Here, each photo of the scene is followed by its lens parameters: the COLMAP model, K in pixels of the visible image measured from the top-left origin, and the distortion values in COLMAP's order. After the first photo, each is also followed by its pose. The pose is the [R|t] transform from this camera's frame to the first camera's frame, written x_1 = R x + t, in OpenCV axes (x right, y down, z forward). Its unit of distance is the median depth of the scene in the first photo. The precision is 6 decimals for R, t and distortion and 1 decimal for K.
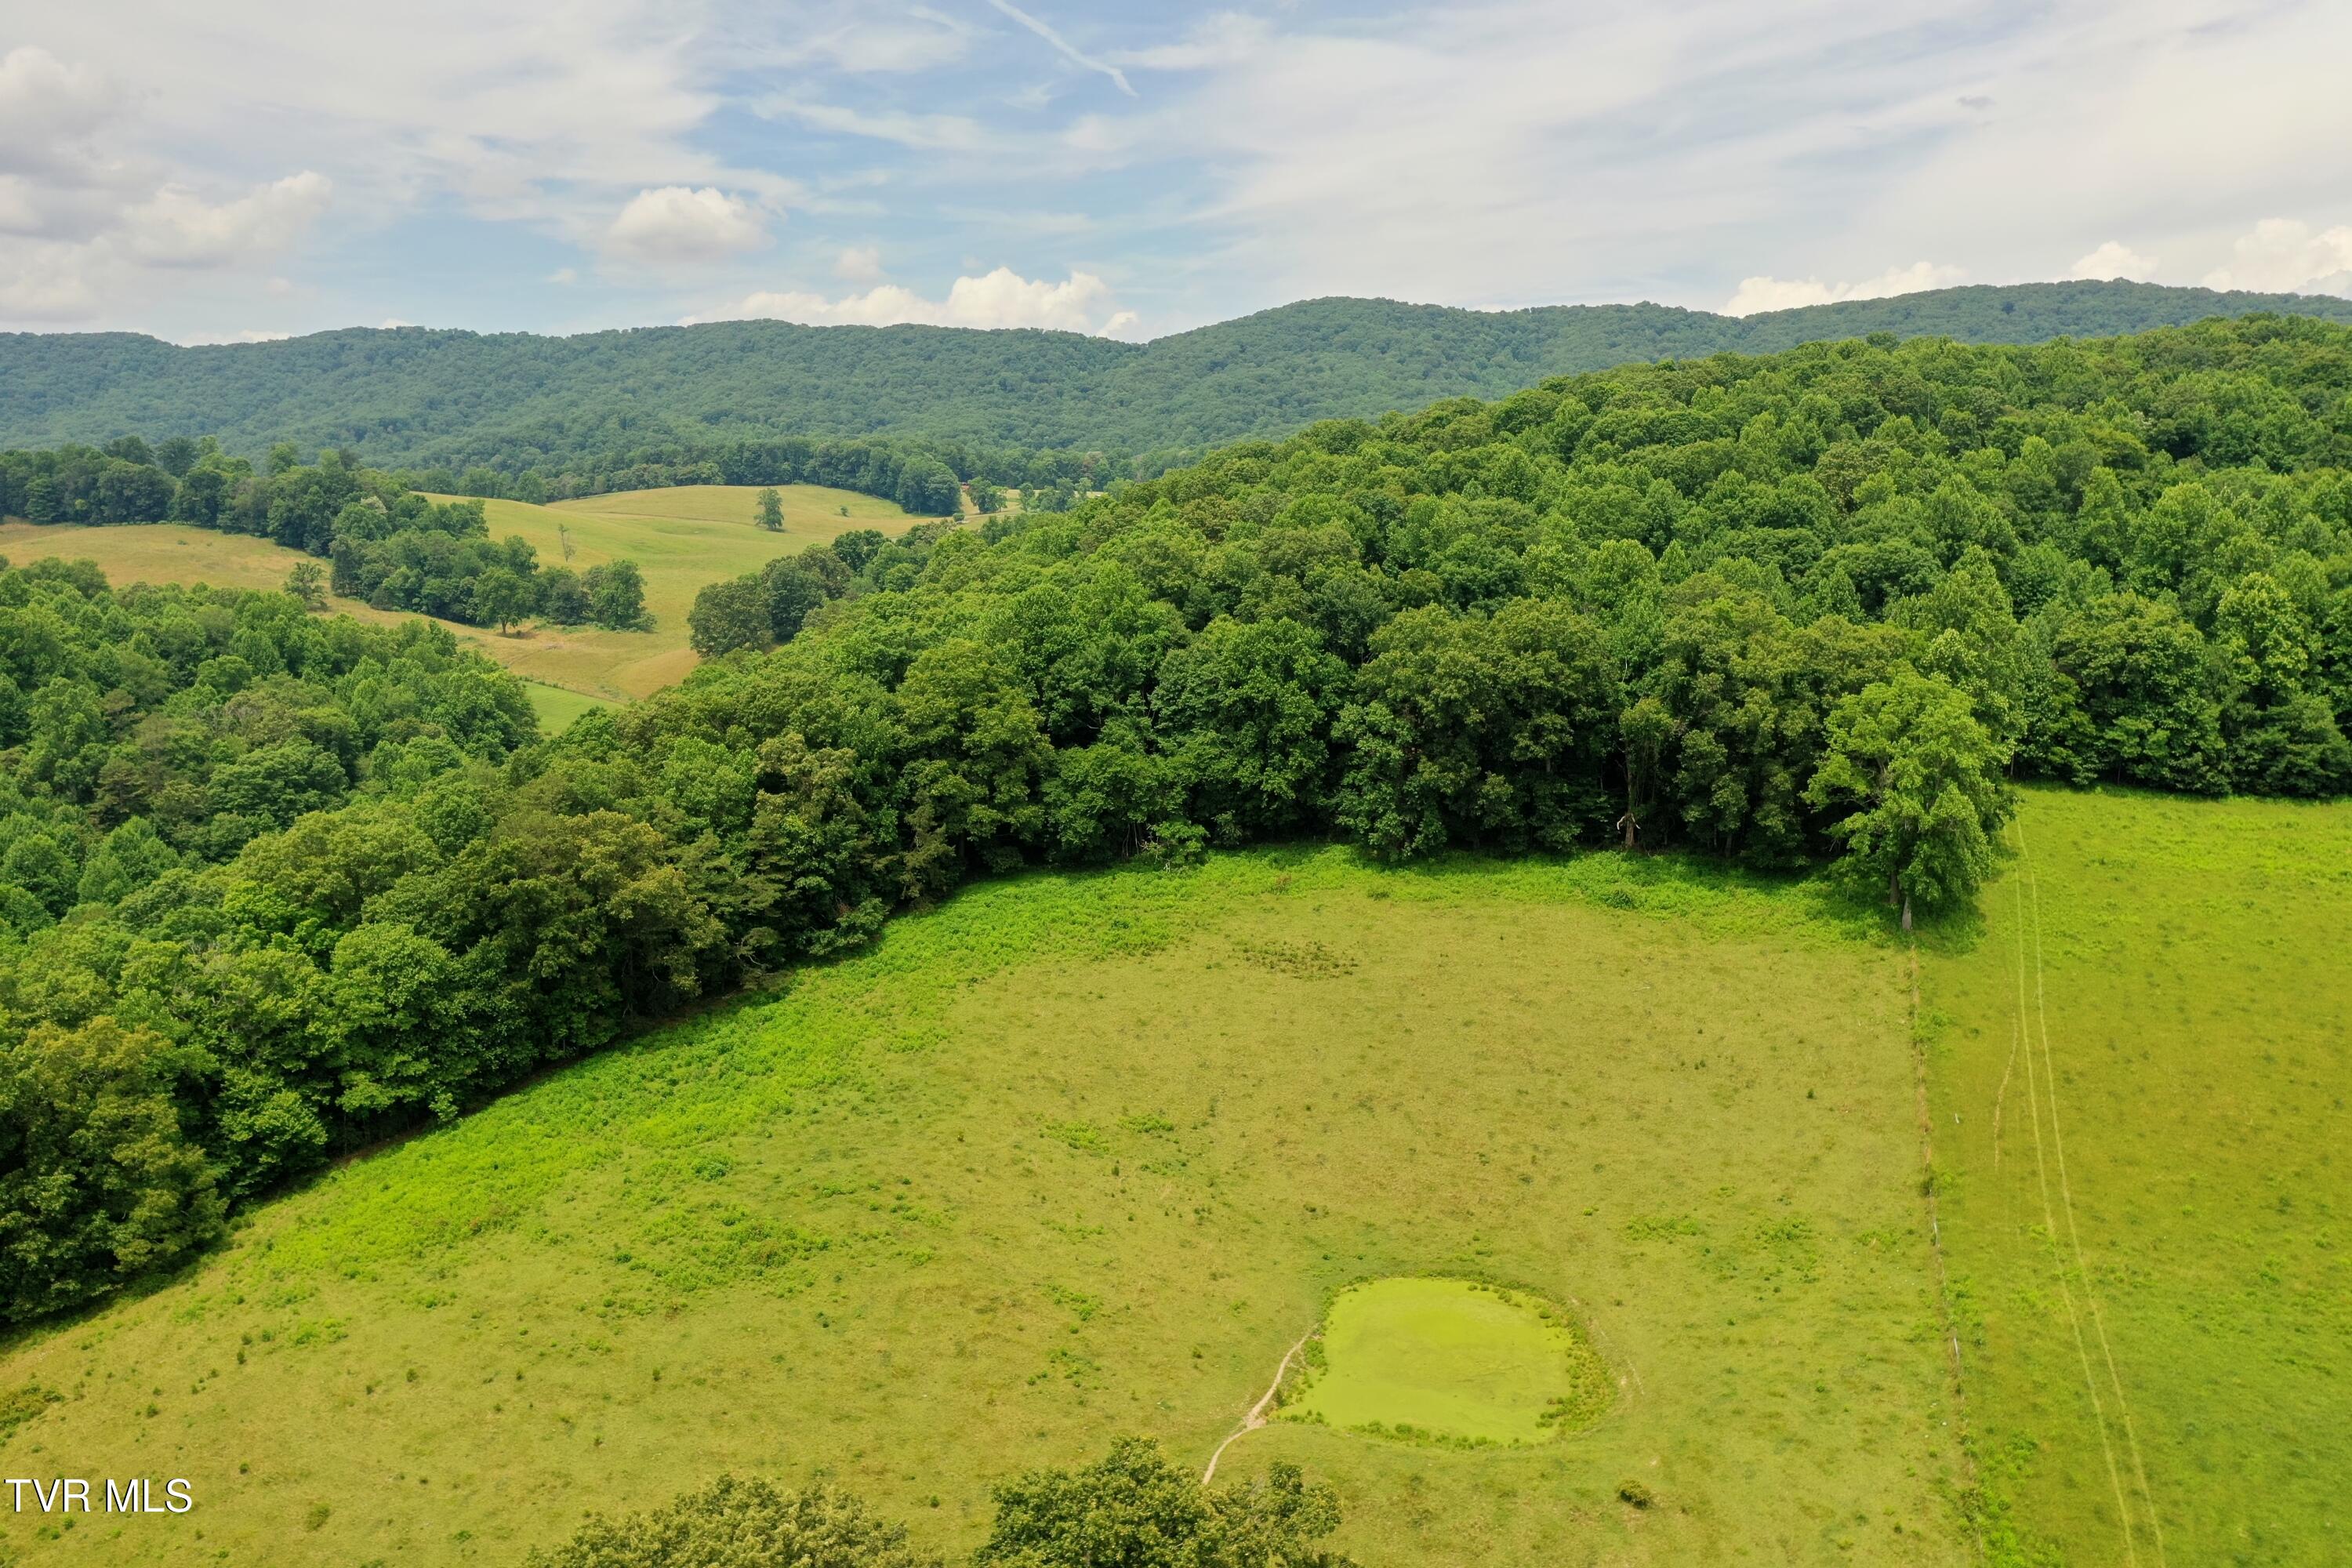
lens RADIAL K [[1874.9, 0, 1175.1], [0, 1874.9, 788.8], [0, 0, 1]] dist [0.003454, 0.006553]
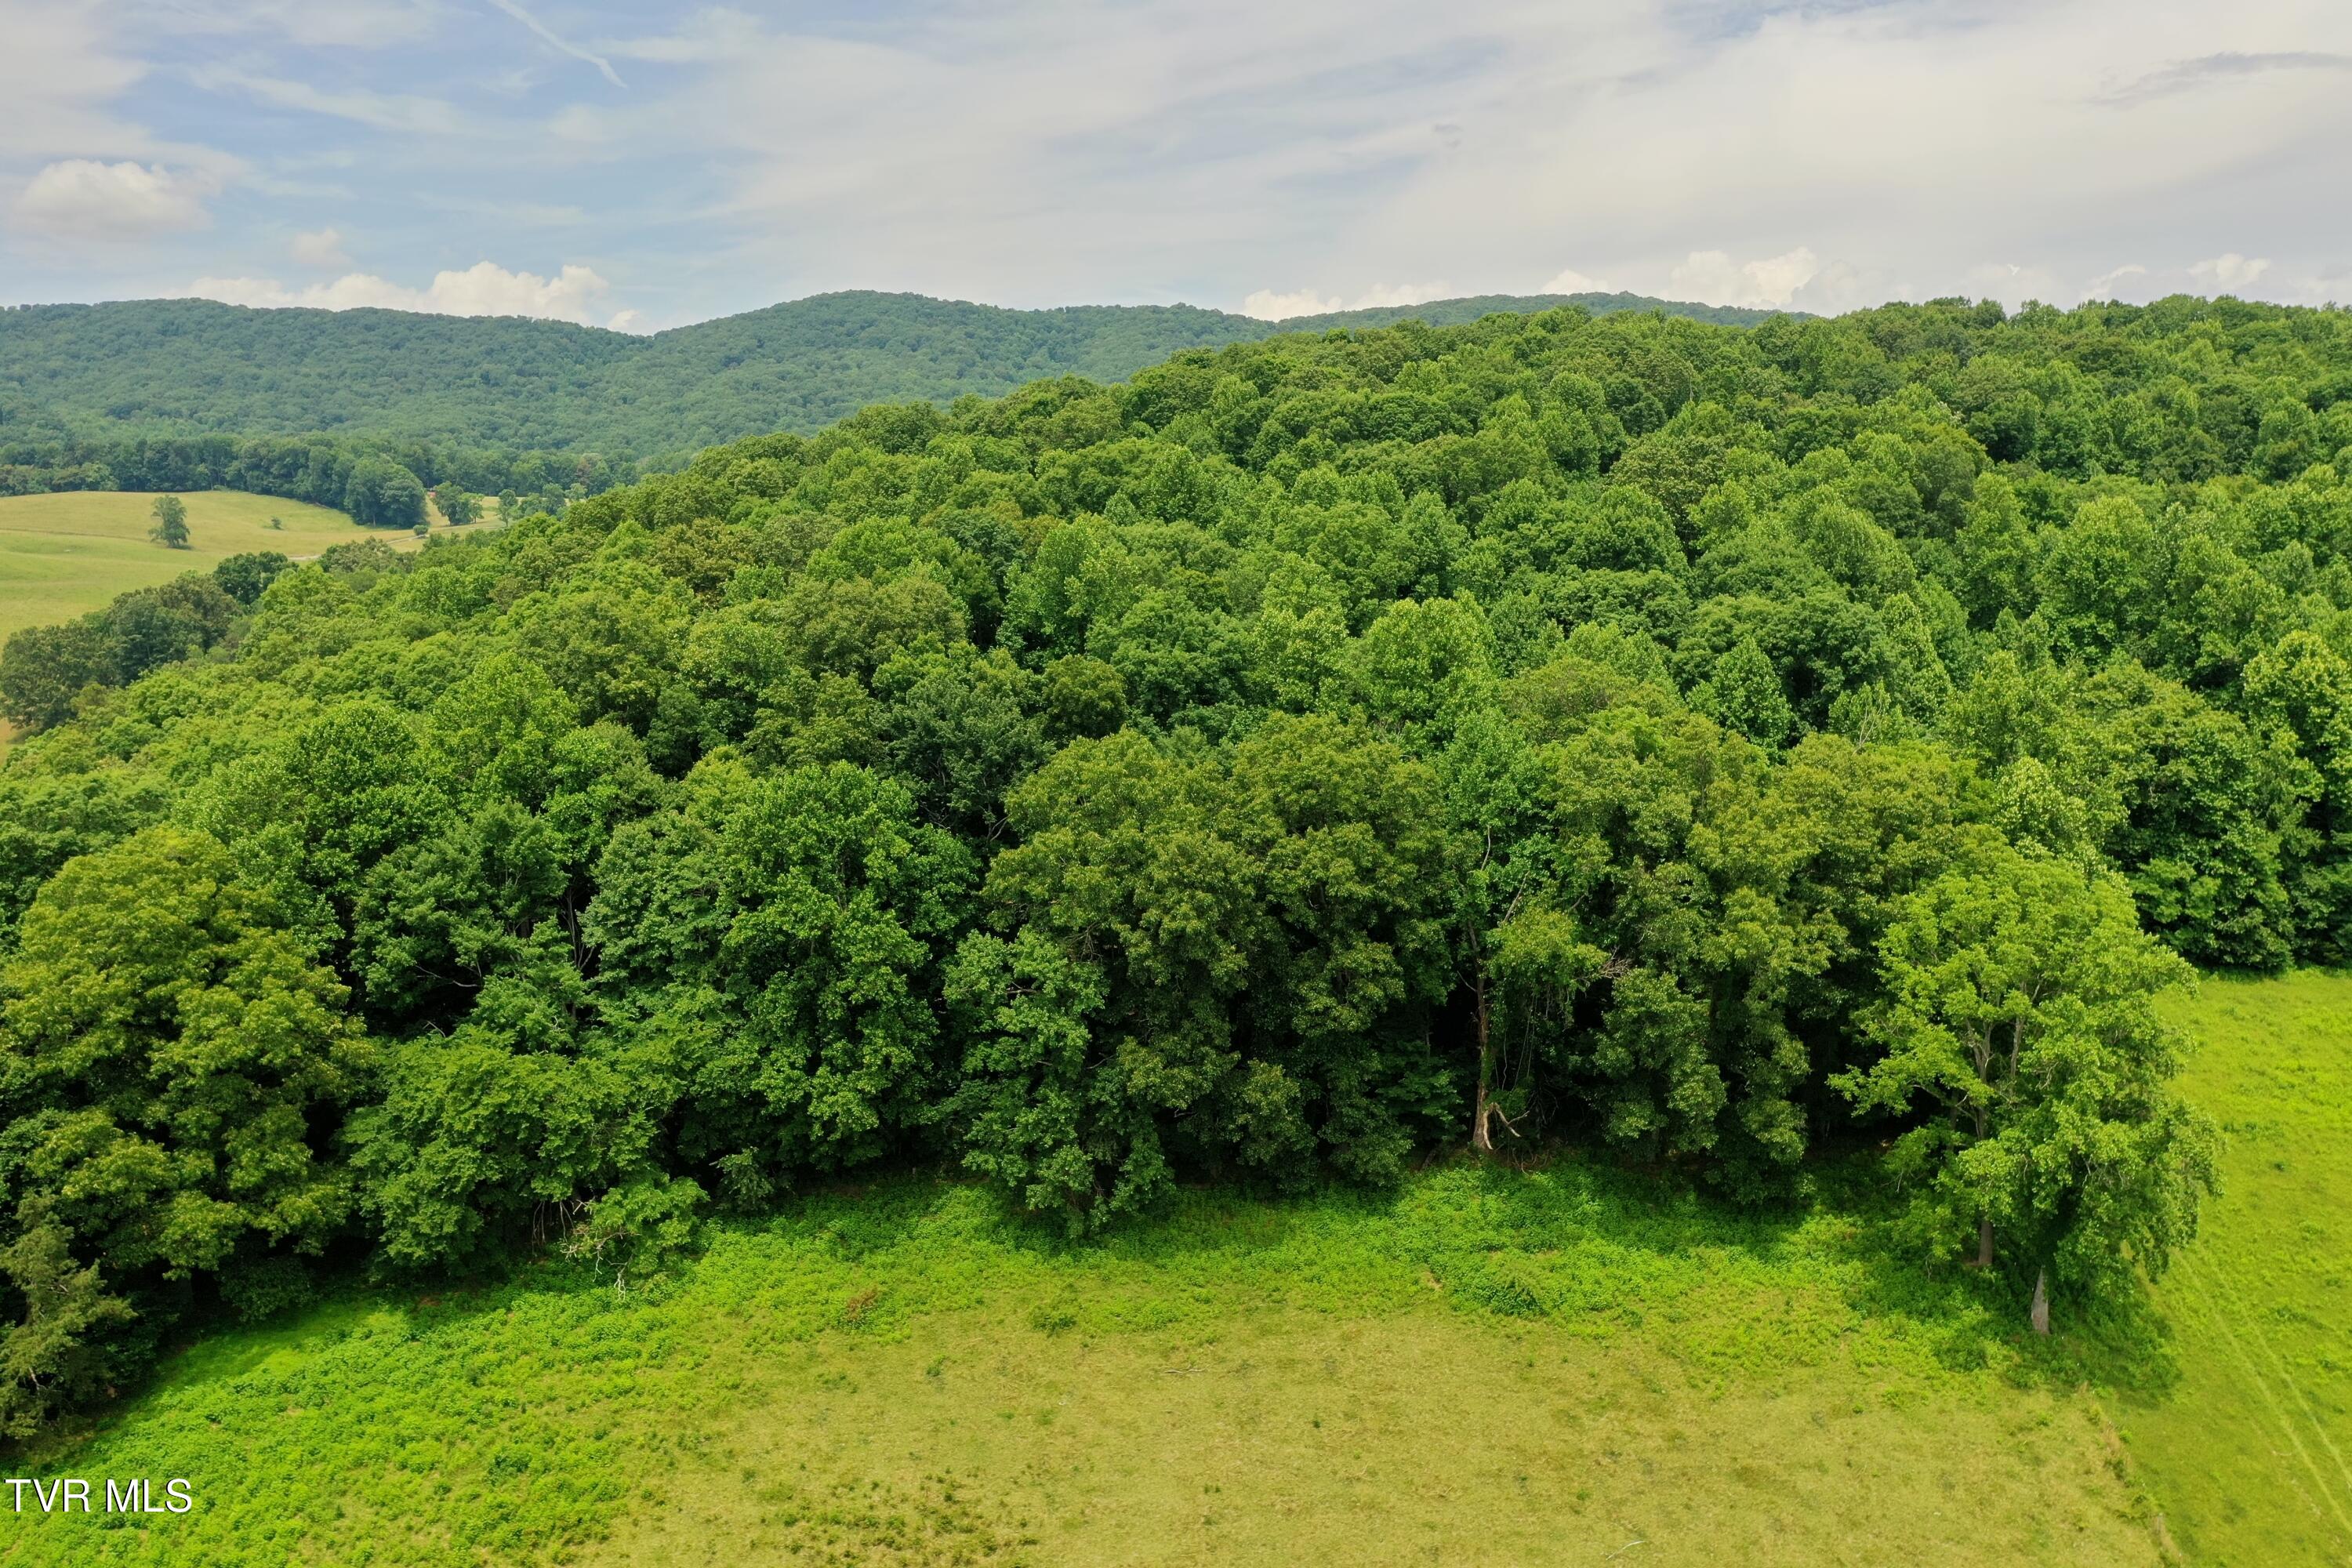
lens RADIAL K [[1876.2, 0, 1176.0], [0, 1876.2, 784.0], [0, 0, 1]] dist [0.012545, -0.000372]
pose [[0.969611, -0.038255, 0.241641, 0.022405], [0.039516, 0.999219, -0.000371, -0.081818], [-0.241438, 0.009908, 0.970366, 0.475528]]
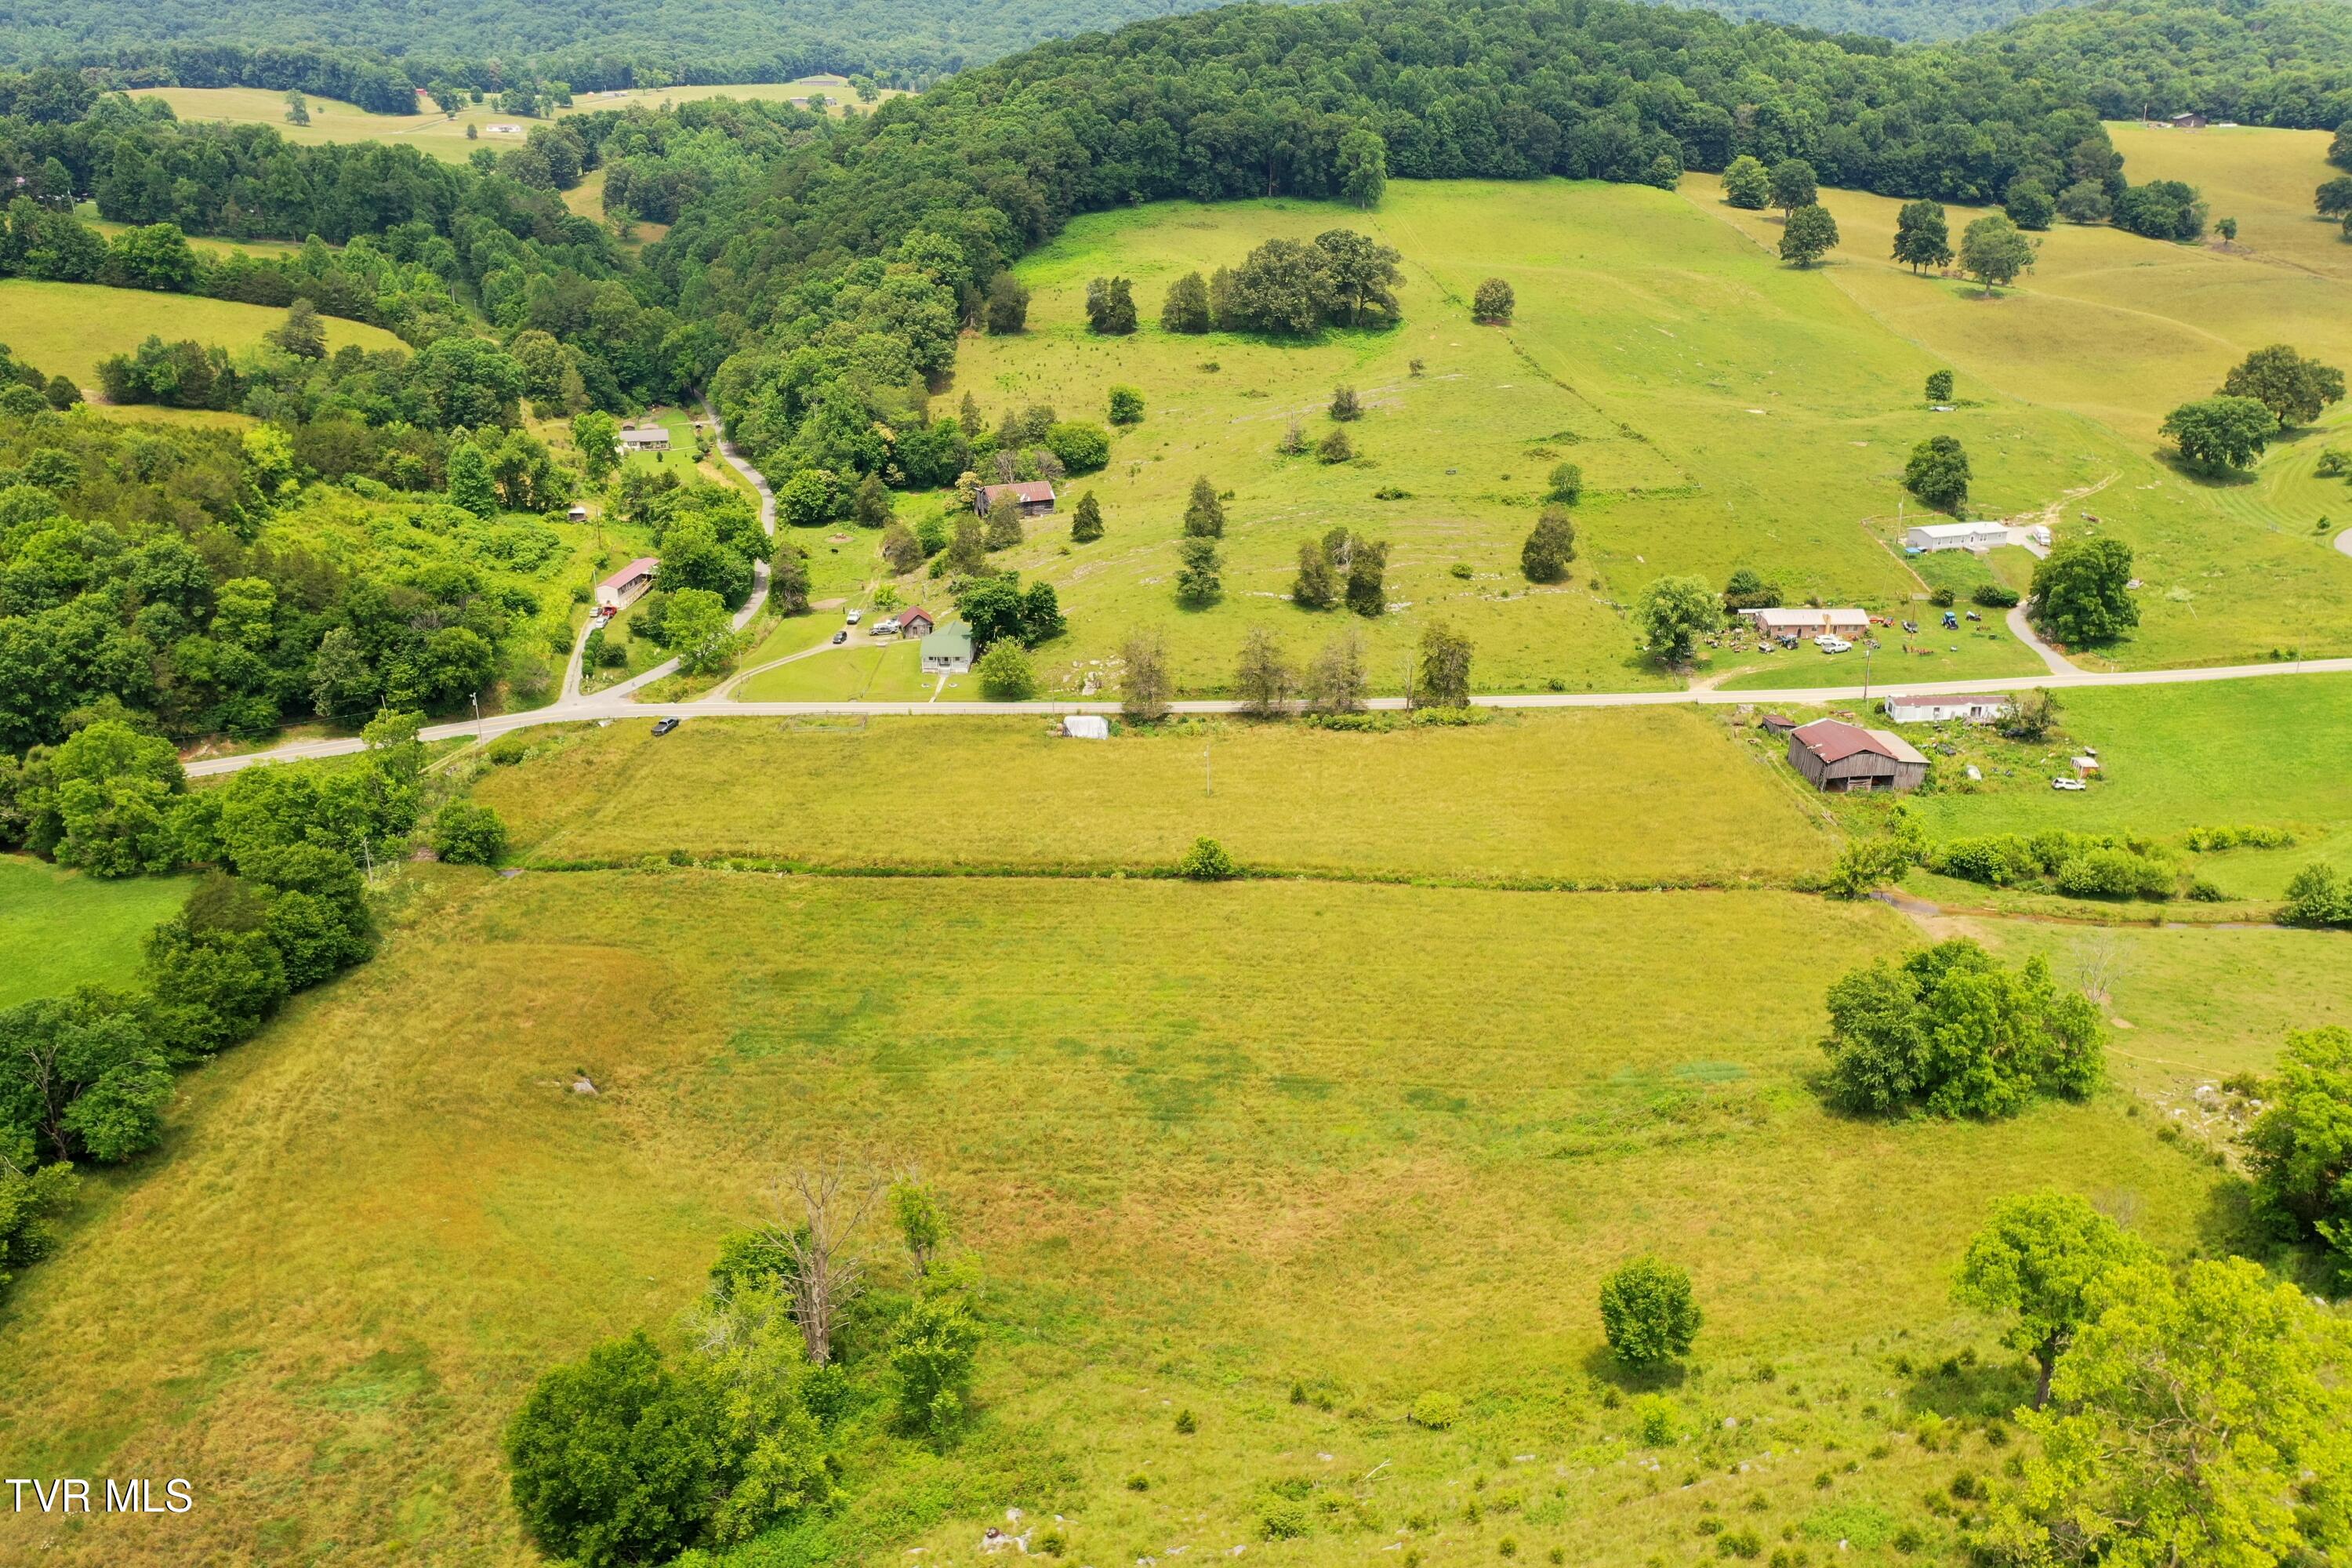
lens RADIAL K [[1873.5, 0, 1181.2], [0, 1873.5, 775.4], [0, 0, 1]] dist [0.009218, 0.000791]
pose [[0.893484, -0.157204, 0.420681, -1.287585], [0.077233, 0.976563, 0.200896, 0.320755], [-0.442403, -0.147007, 0.884685, -1.719552]]
